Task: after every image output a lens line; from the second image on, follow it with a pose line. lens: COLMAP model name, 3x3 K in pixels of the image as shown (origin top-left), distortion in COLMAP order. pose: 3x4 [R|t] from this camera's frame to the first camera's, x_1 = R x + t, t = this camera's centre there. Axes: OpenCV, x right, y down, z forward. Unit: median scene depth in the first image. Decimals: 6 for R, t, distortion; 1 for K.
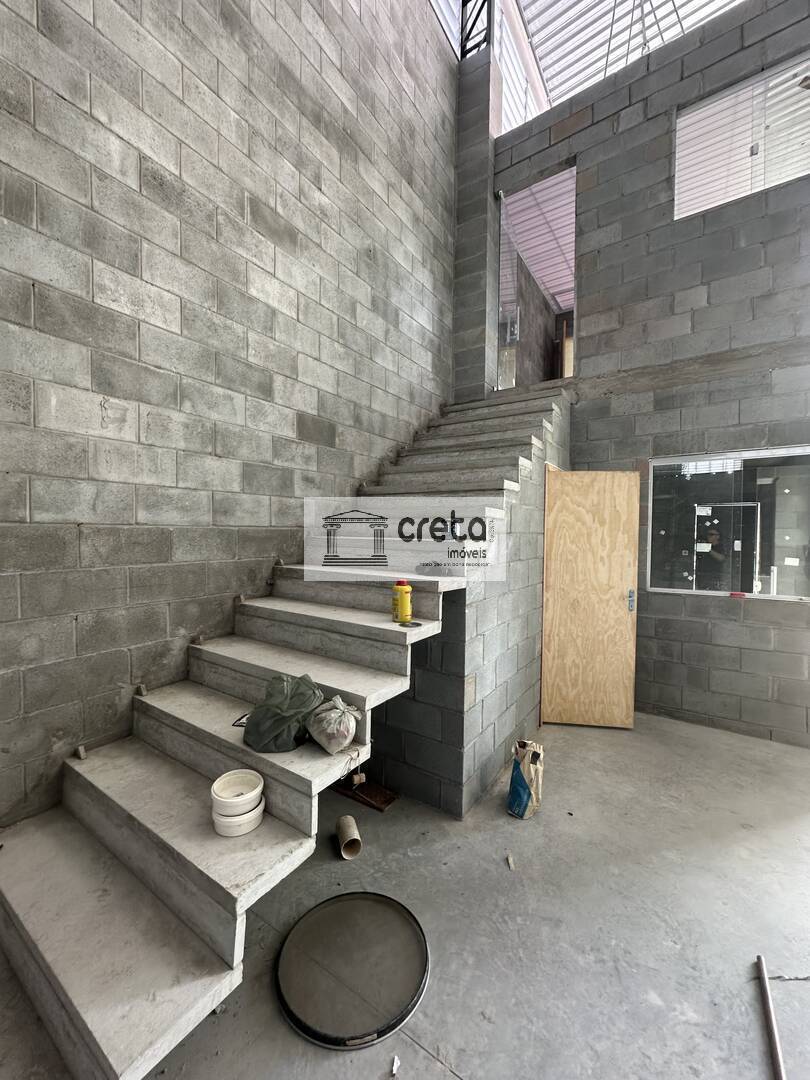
lens RADIAL K [[430.7, 0, 399.9], [0, 430.7, 539.2], [0, 0, 1]] dist [-0.007452, 0.000711]
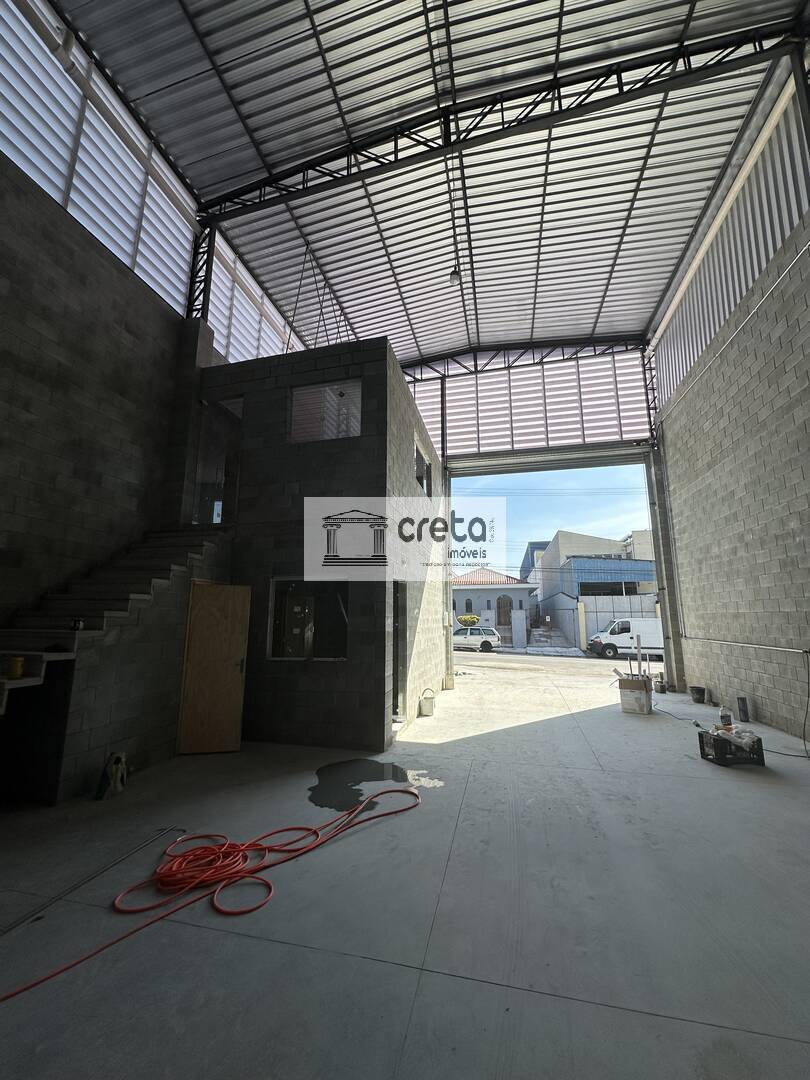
lens RADIAL K [[430.7, 0, 404.3], [0, 430.7, 536.6], [0, 0, 1]] dist [-0.007452, 0.000711]
pose [[0.930366, 0.050757, 0.363103, 0.487371], [0.025086, 0.979237, -0.201160, 0.007211], [-0.365774, 0.196261, 0.909775, -0.769084]]
